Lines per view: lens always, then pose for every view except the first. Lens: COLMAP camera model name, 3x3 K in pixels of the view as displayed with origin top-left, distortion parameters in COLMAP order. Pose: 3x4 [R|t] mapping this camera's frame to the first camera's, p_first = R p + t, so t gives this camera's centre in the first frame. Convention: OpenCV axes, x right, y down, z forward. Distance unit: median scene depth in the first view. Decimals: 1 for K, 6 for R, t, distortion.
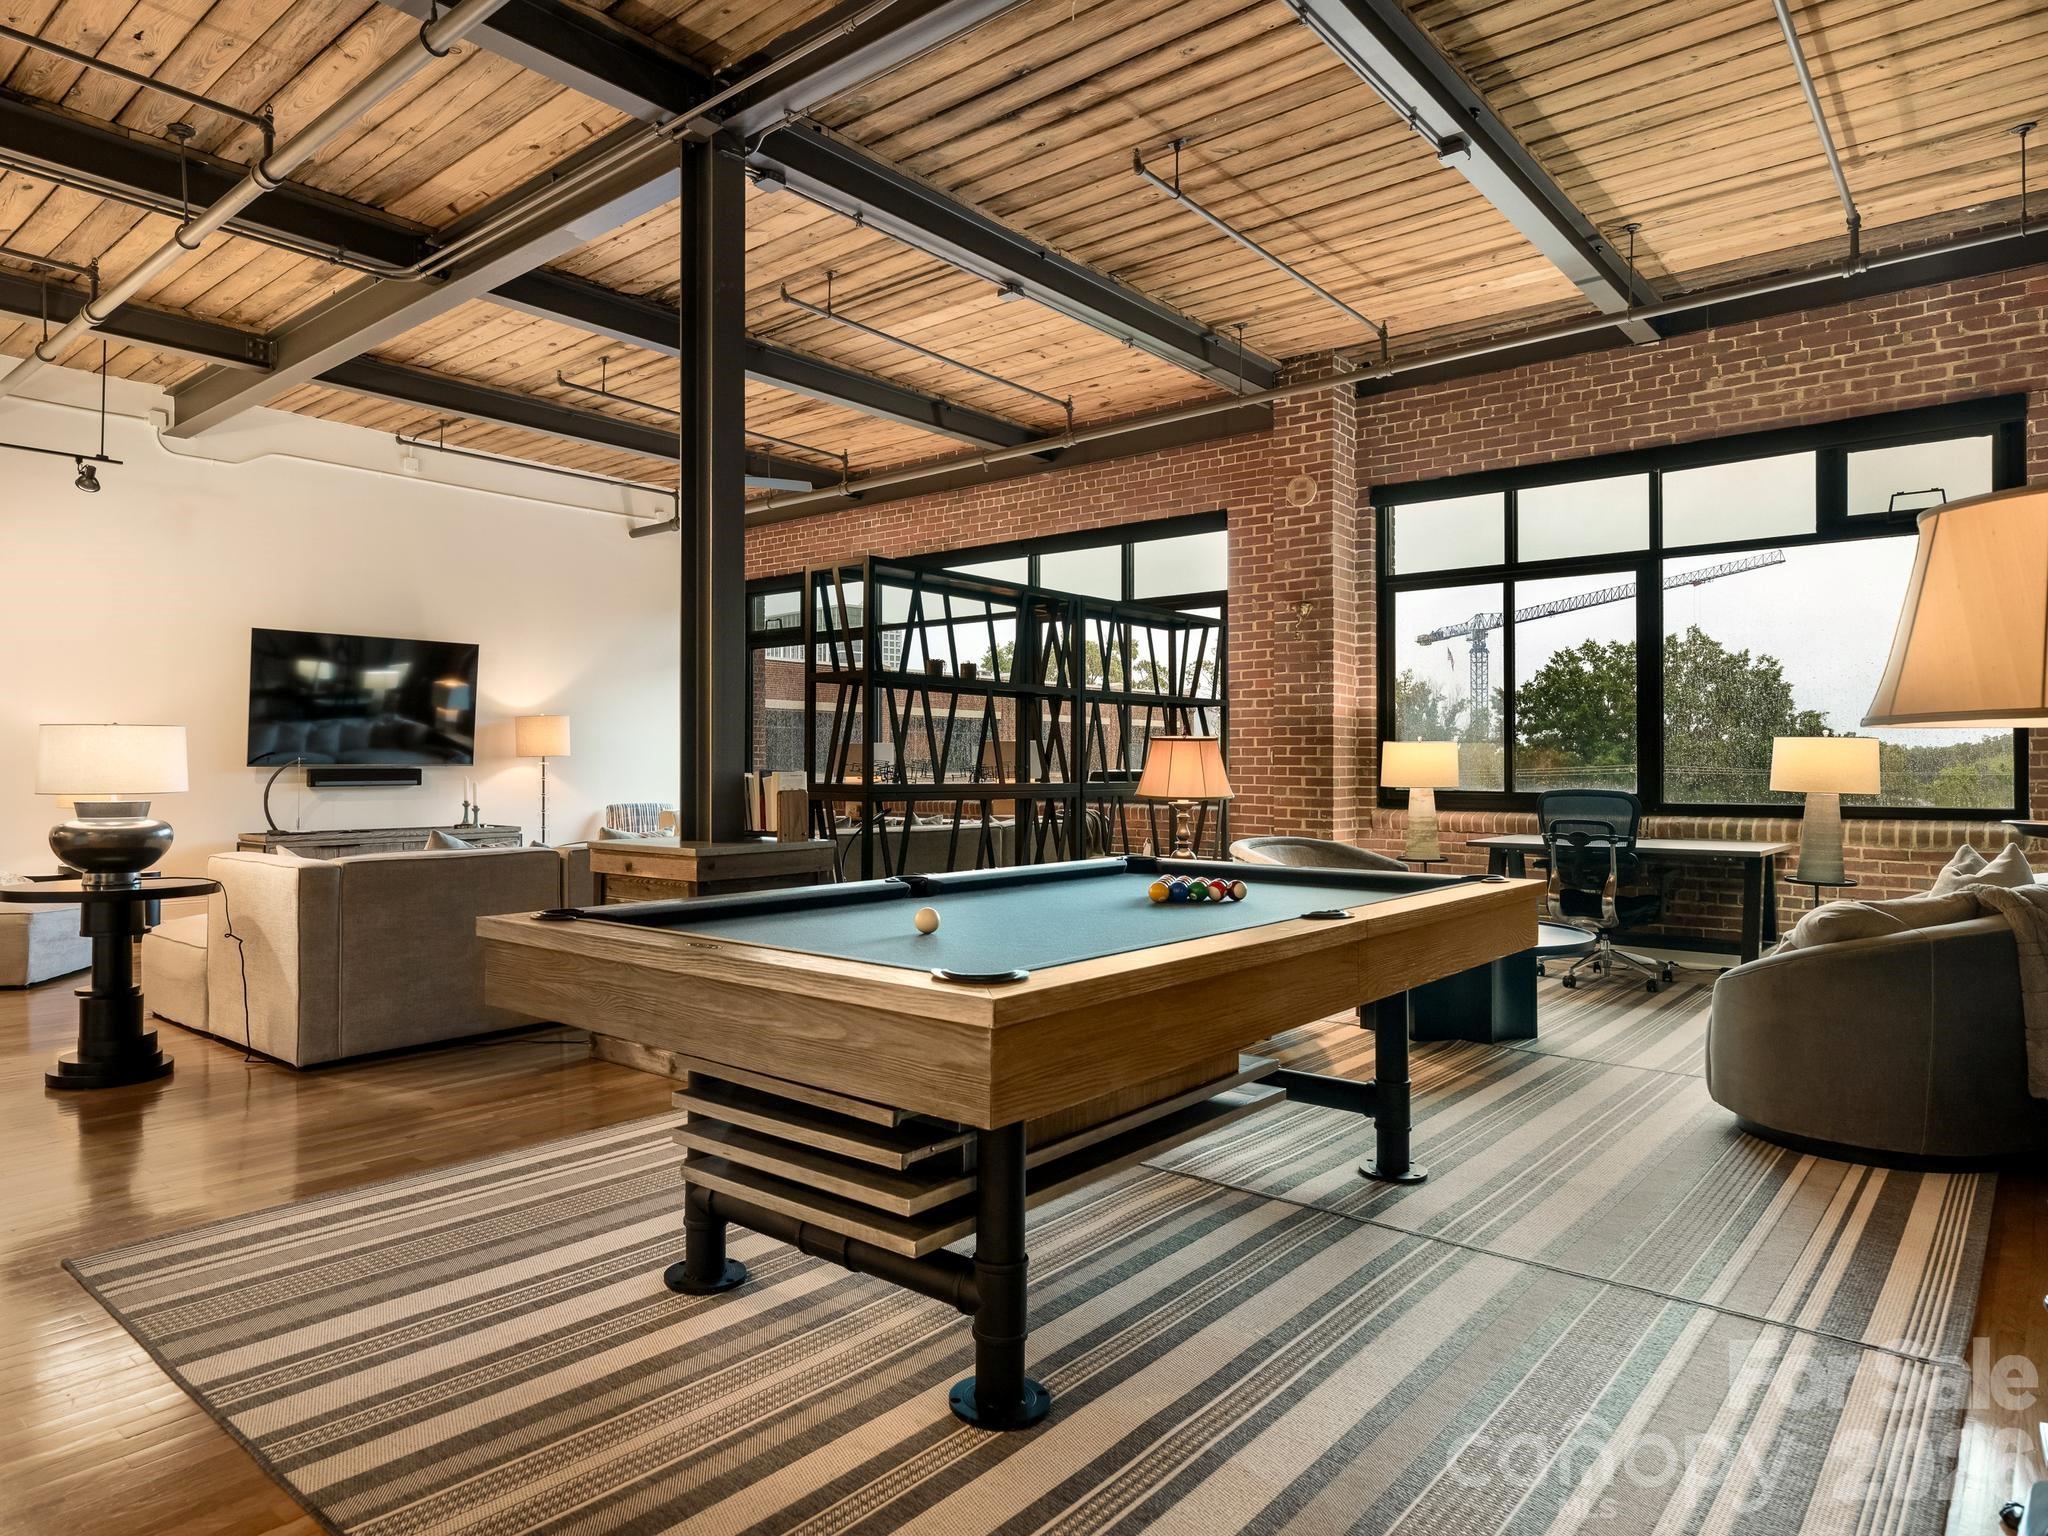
lens RADIAL K [[1261.6, 0, 1025.9], [0, 1261.6, 760.2], [0, 0, 1]] dist [0.003032, 0.000060]
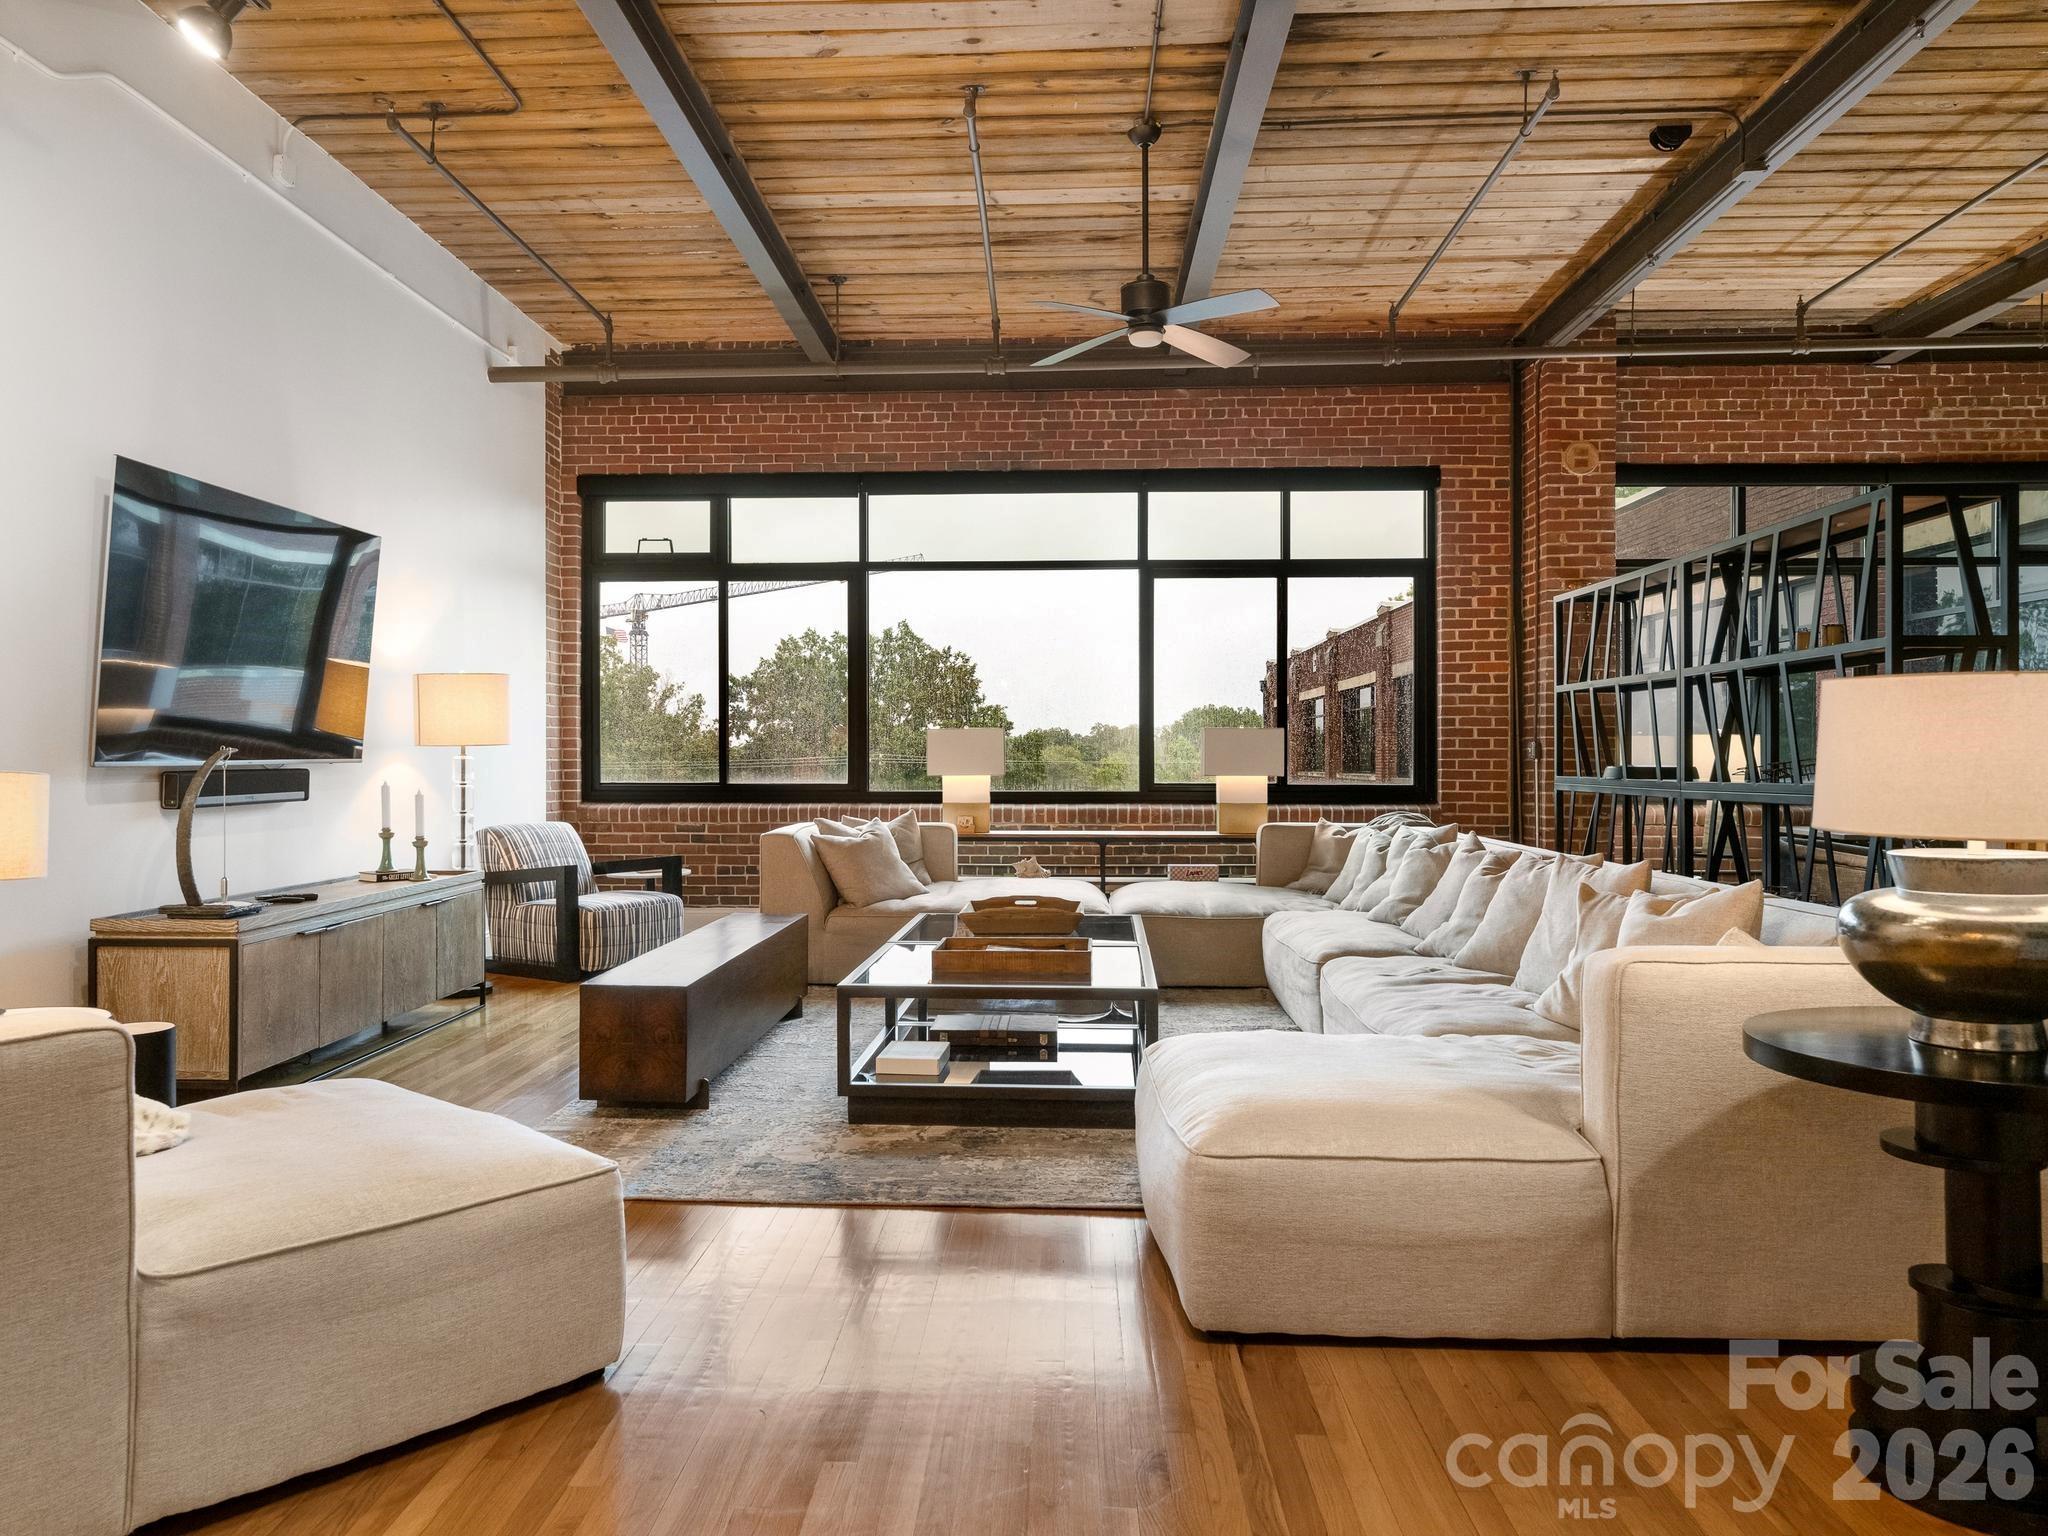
lens RADIAL K [[1367.5, 0, 1006.8], [0, 1367.5, 760.1], [0, 0, 1]] dist [0.000510, 0.001722]
pose [[0.795750, -0.003182, 0.605617, -0.665750], [-0.001598, 0.999972, 0.007354, -0.001546], [-0.605623, -0.006819, 0.795723, 0.432355]]
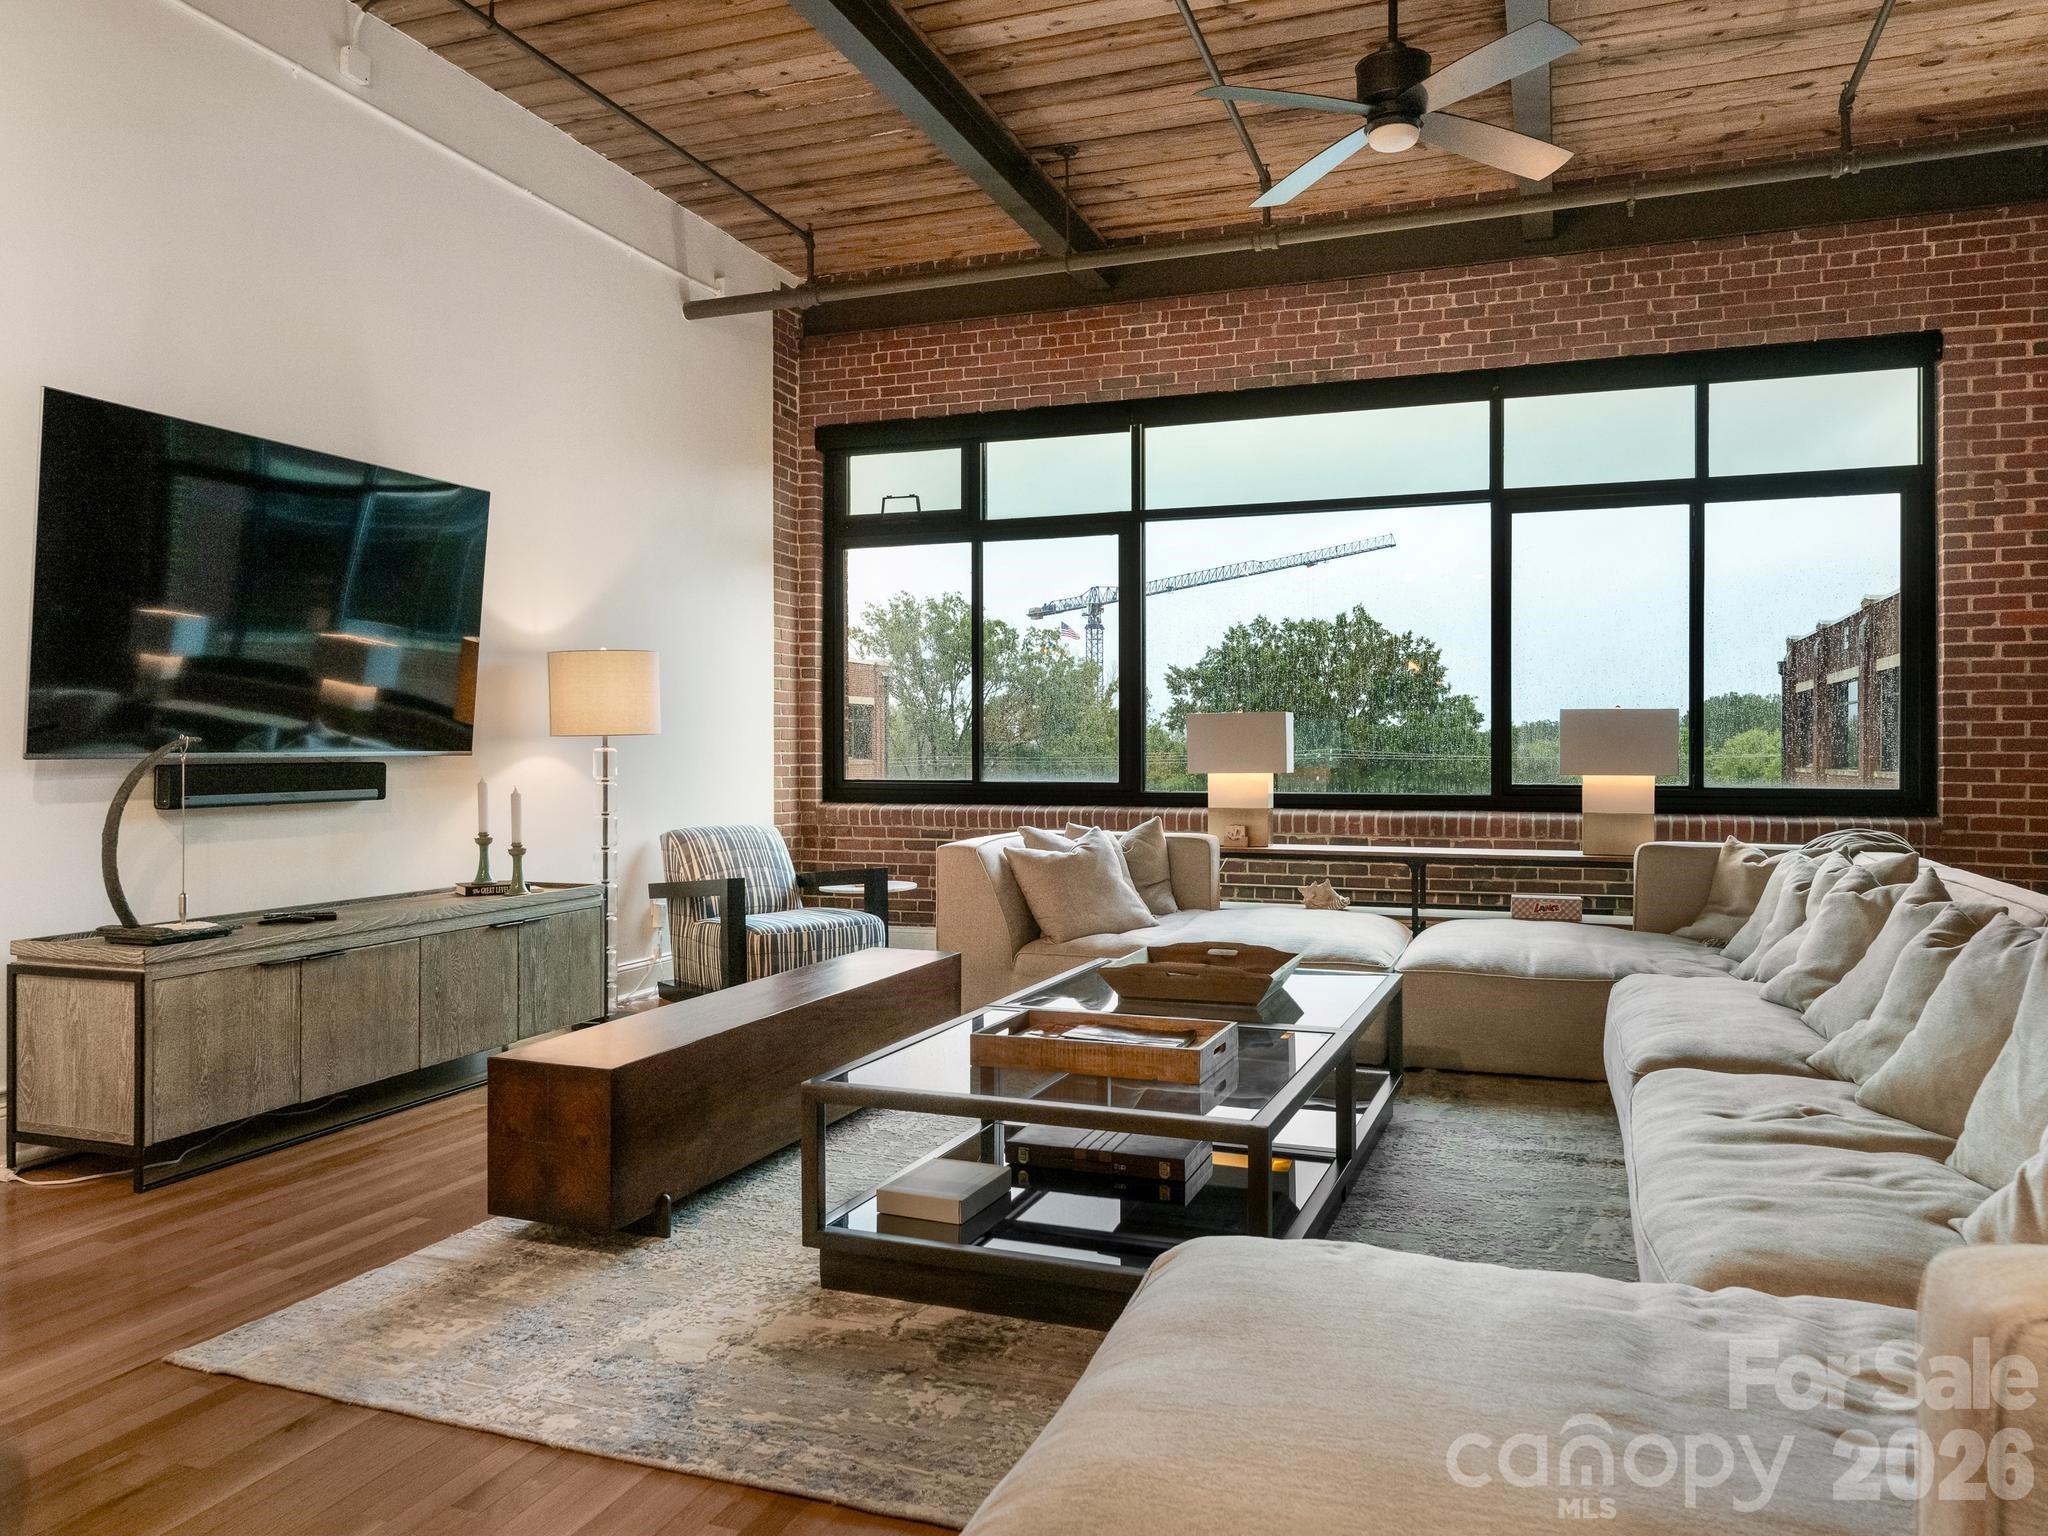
lens RADIAL K [[1421.8, 0, 1054.6], [0, 1421.8, 759.1], [0, 0, 1]] dist [0.000926, -0.002119]
pose [[0.938776, -0.003524, 0.344509, -0.485506], [0.000091, 0.999950, 0.009980, 0.000660], [-0.344527, -0.009338, 0.938730, 0.511004]]
